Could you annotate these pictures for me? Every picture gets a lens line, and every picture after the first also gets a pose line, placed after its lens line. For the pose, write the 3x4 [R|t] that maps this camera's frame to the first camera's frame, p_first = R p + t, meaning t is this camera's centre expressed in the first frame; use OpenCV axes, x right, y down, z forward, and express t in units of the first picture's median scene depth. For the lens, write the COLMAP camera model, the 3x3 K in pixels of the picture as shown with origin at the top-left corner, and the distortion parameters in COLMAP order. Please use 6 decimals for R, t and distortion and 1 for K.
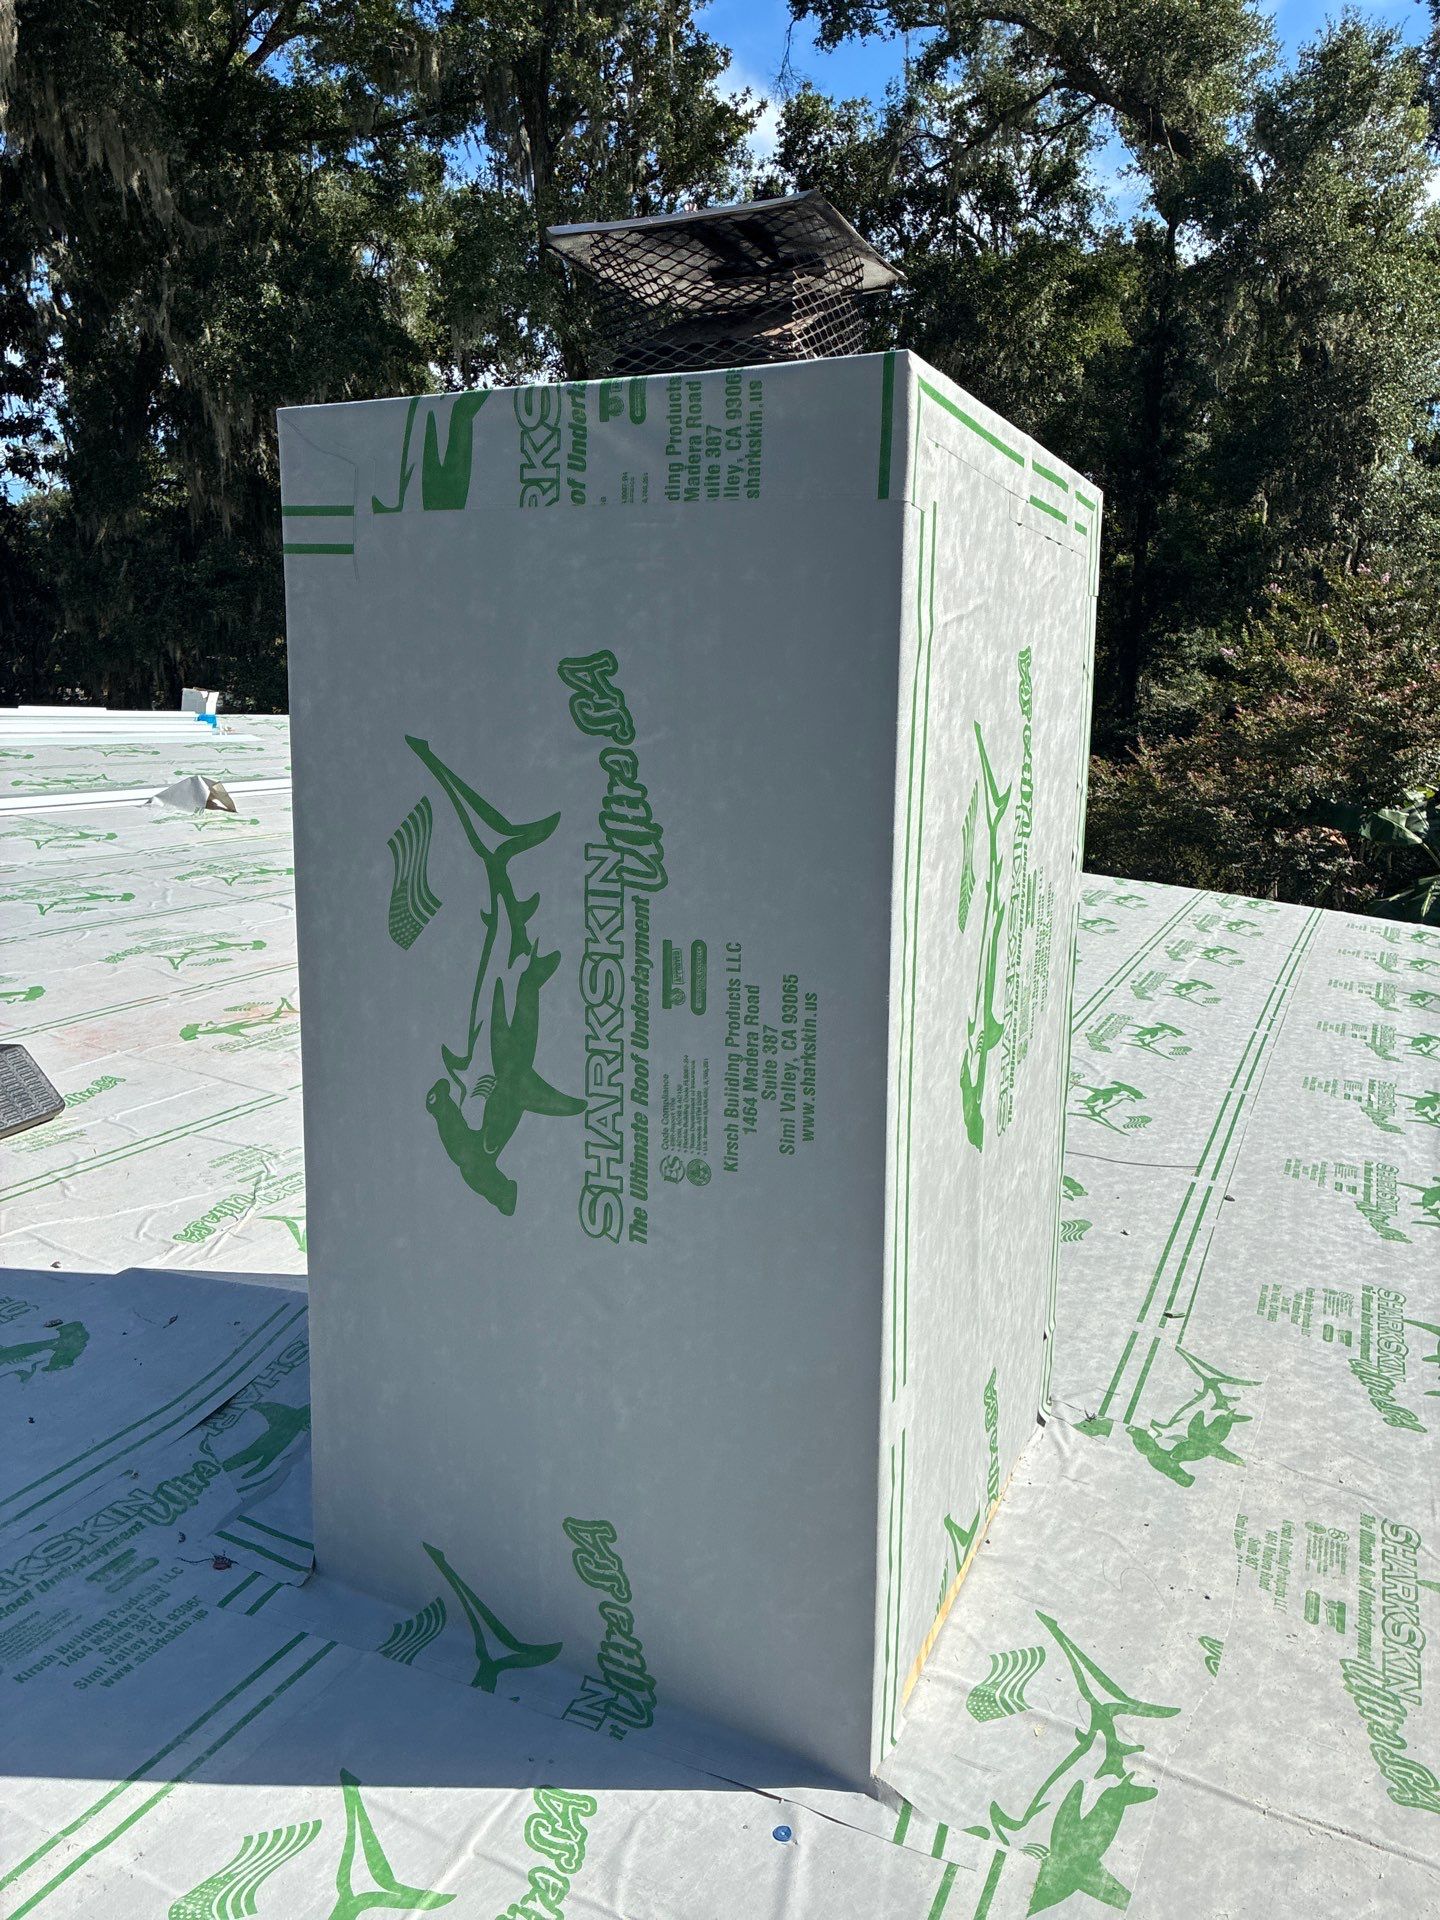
lens RADIAL K [[1422.9, 0, 740.6], [0, 1422.9, 978.6], [0, 0, 1]] dist [0.080076, -0.102418]
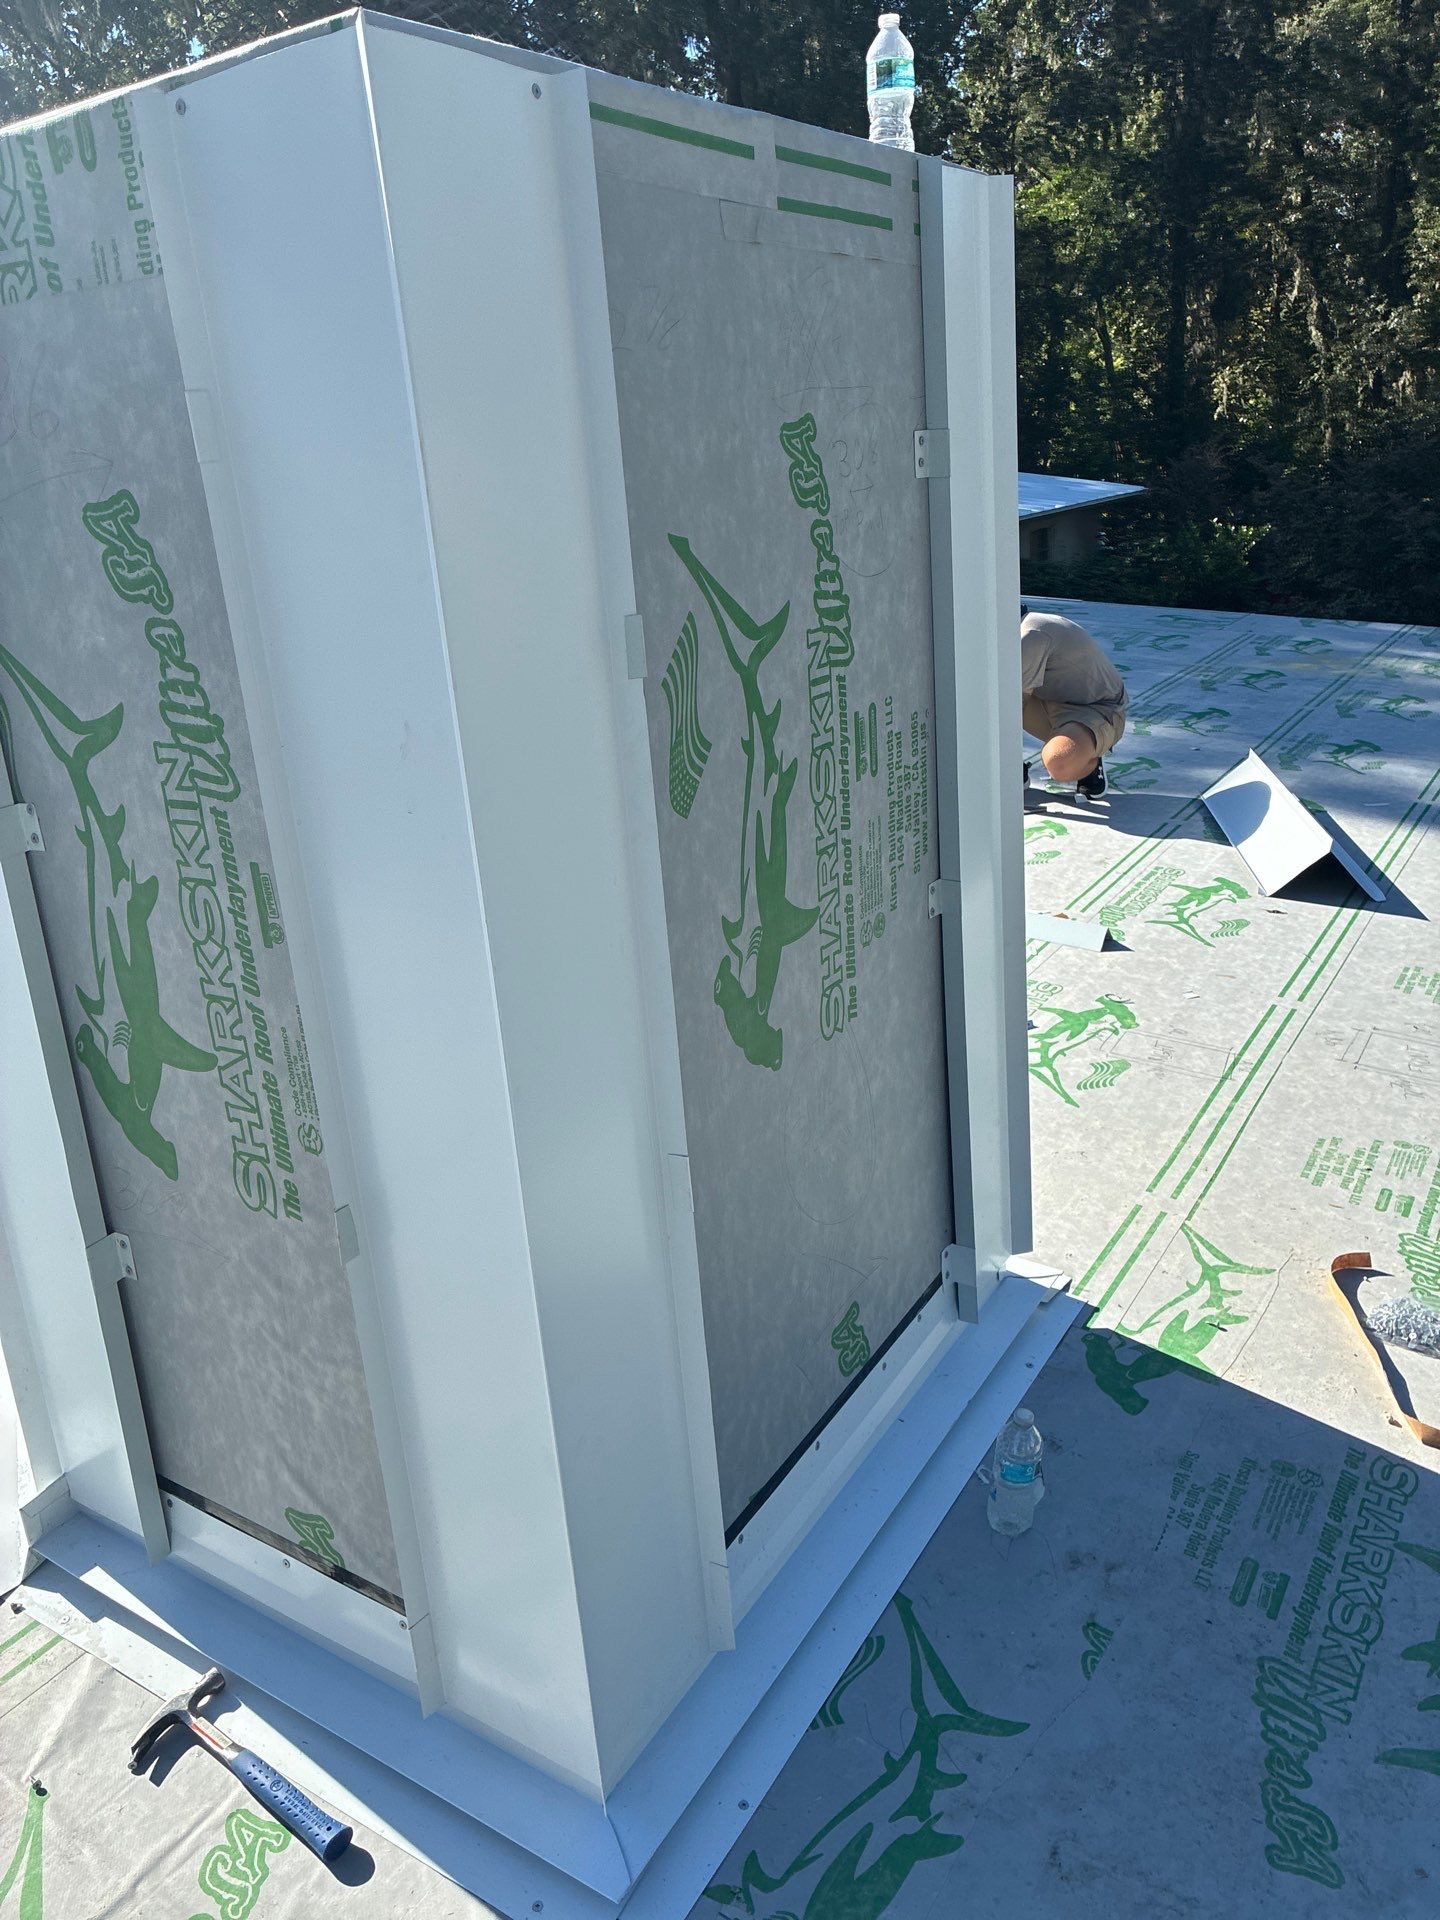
lens RADIAL K [[1432.8, 0, 720.0], [0, 1432.8, 960.0], [0, 0, 1]] dist [0.064154, -0.083800]
pose [[0.985642, -0.036267, -0.164908, 0.317376], [0.060089, 0.988062, 0.141852, -0.068553], [0.157795, -0.149725, 0.976055, 0.246784]]
